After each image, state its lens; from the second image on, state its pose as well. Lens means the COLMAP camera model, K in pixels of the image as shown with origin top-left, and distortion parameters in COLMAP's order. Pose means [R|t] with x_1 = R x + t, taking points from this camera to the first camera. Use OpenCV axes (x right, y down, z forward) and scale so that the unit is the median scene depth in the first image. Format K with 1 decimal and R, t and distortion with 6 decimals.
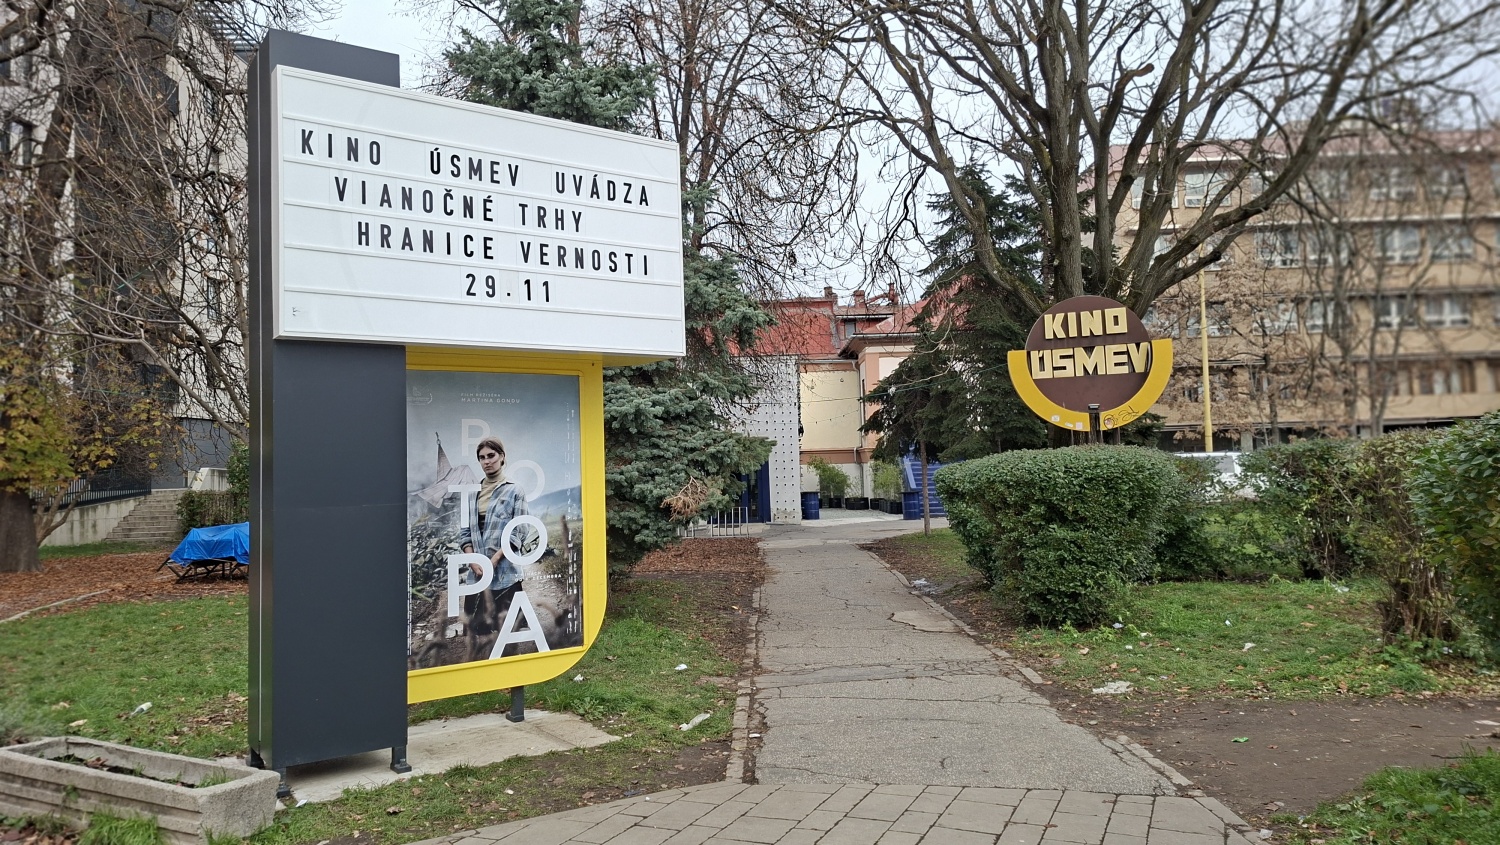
lens RADIAL K [[1026.4, 0, 750.0], [0, 1026.4, 422.5], [0, 0, 1]] dist [0.002257, -0.002200]
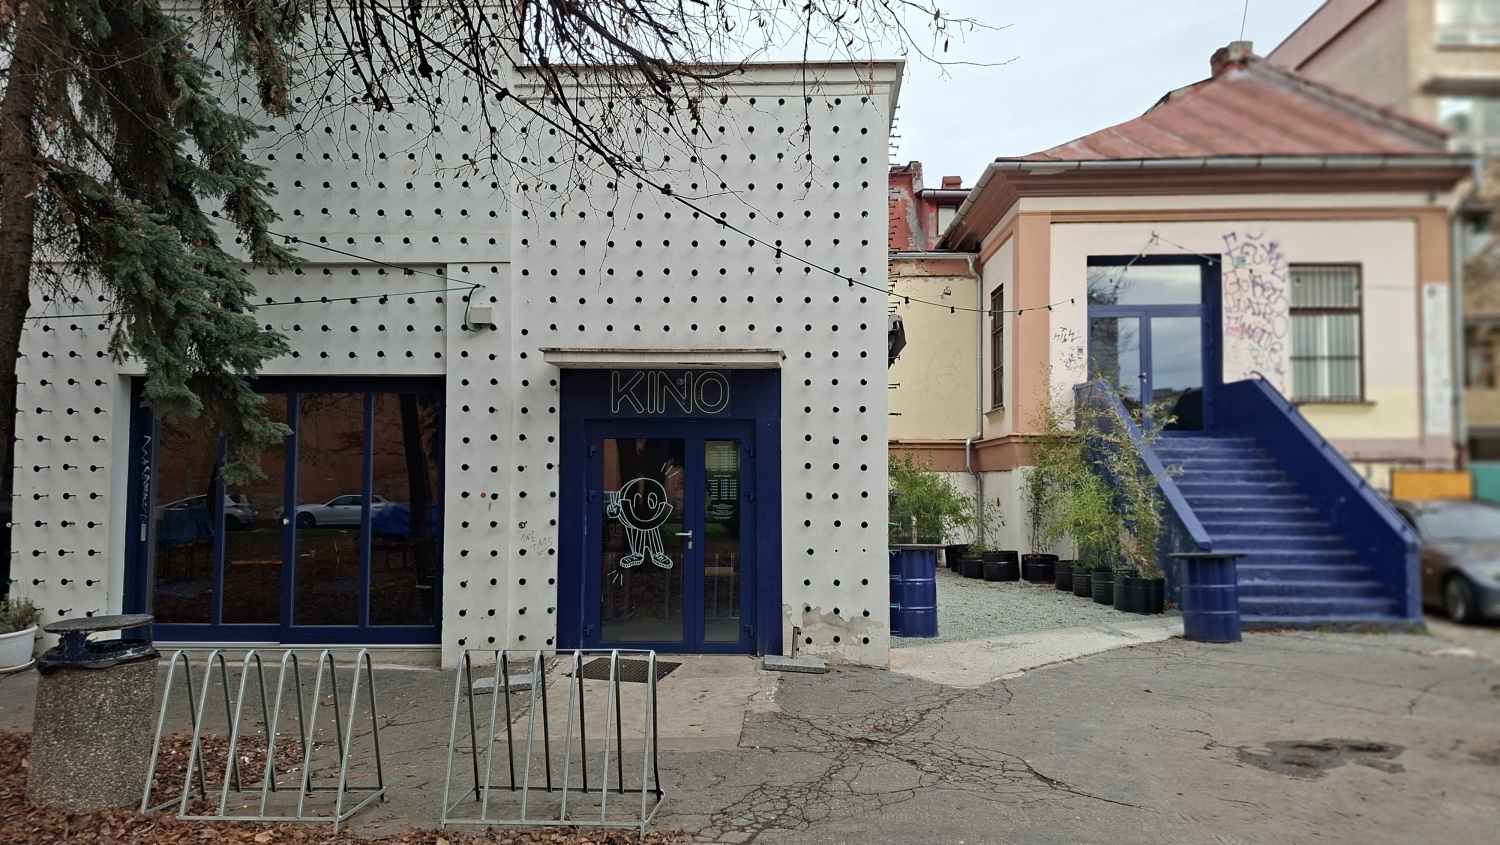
lens RADIAL K [[1026.4, 0, 750.0], [0, 1026.4, 422.5], [0, 0, 1]] dist [0.002257, -0.002200]
pose [[0.999428, 0.025648, -0.022029, 0.032702], [-0.026085, 0.999464, -0.019762, 0.080922], [0.021511, 0.020325, 0.999562, 1.473335]]
